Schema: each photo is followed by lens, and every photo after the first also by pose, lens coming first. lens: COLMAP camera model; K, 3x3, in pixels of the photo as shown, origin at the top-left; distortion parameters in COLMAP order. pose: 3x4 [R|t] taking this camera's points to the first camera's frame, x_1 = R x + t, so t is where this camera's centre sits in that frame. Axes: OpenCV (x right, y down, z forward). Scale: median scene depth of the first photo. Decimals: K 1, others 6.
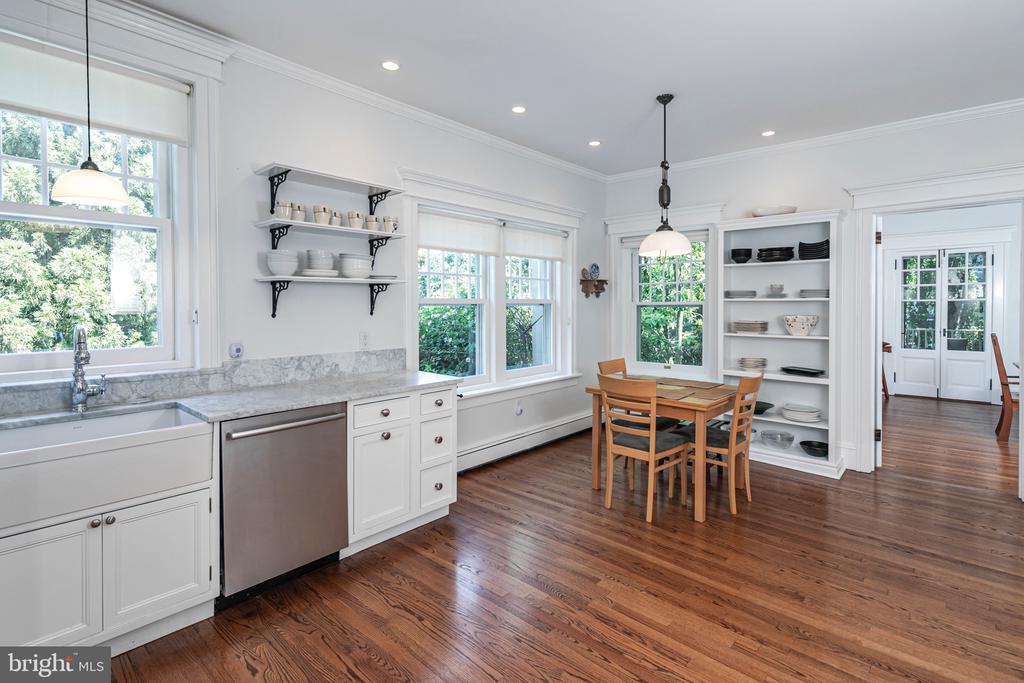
lens RADIAL K [[511.1, 0, 484.7], [0, 511.1, 321.7], [0, 0, 1]] dist [0.001931, -0.000695]
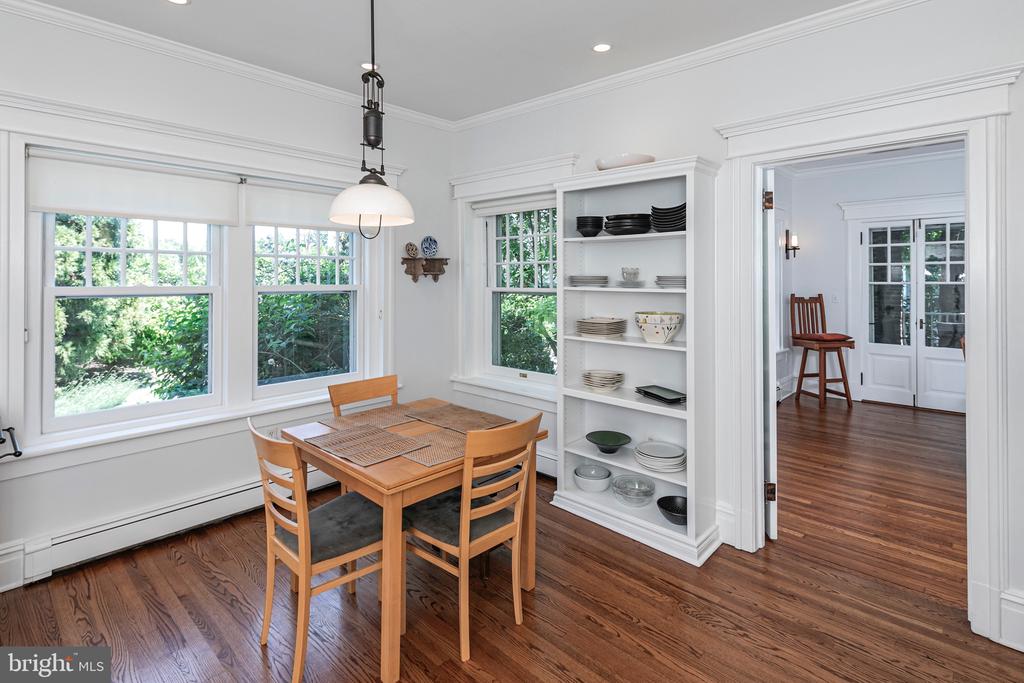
lens RADIAL K [[511.1, 0, 512.1], [0, 511.1, 280.3], [0, 0, 1]] dist [0.001931, -0.000695]
pose [[0.999911, 0.004158, -0.012658, 0.407974], [-0.004452, 0.999719, -0.023281, -0.037820], [0.012558, 0.023336, 0.999649, 0.295339]]
